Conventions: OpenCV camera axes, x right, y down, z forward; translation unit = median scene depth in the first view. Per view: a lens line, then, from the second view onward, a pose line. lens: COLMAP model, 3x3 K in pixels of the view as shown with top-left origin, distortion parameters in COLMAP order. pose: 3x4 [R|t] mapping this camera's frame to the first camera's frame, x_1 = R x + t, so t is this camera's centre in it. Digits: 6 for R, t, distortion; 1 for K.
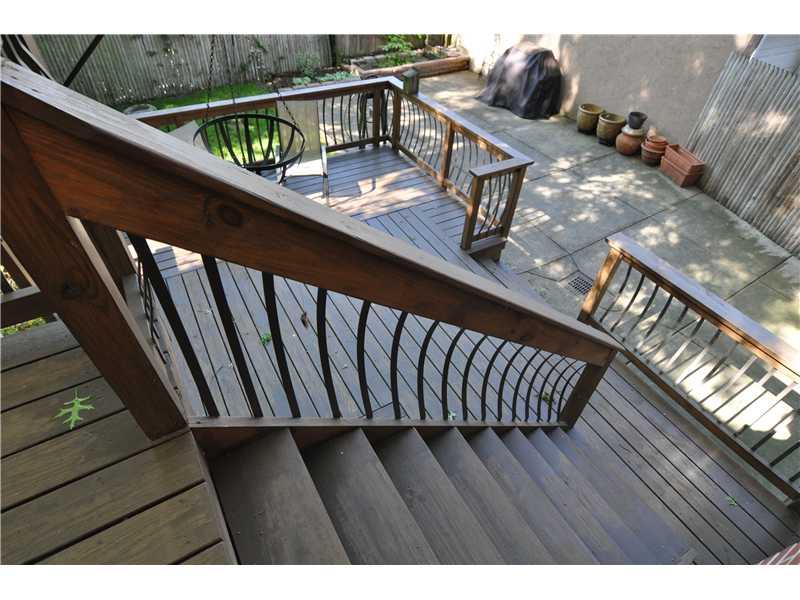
lens RADIAL K [[432.6, 0, 395.9], [0, 432.6, 301.8], [0, 0, 1]] dist [-0.040323, 0.016071]
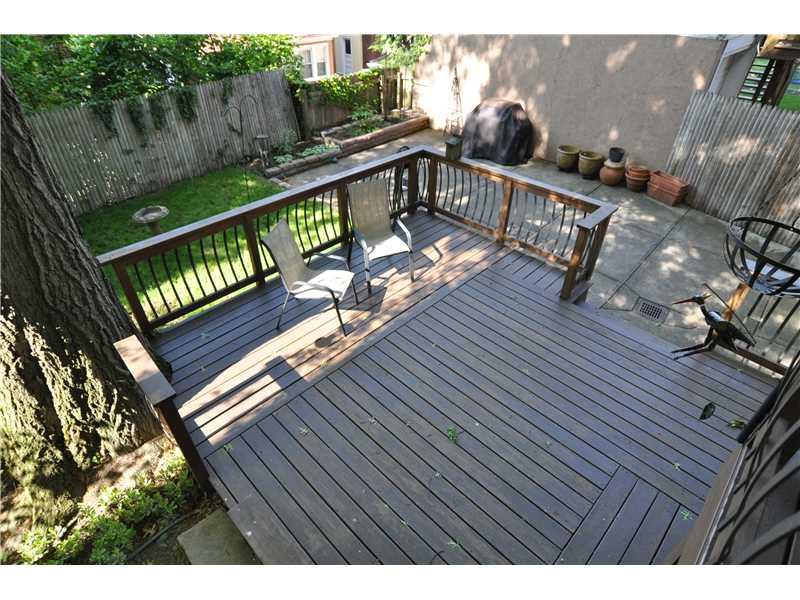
lens RADIAL K [[432.6, 0, 395.9], [0, 432.6, 301.8], [0, 0, 1]] dist [-0.040323, 0.016071]
pose [[0.965156, -0.187546, 0.182487, -0.260366], [0.206699, 0.974055, -0.092152, -0.066436], [-0.160470, 0.126660, 0.978880, 0.047200]]
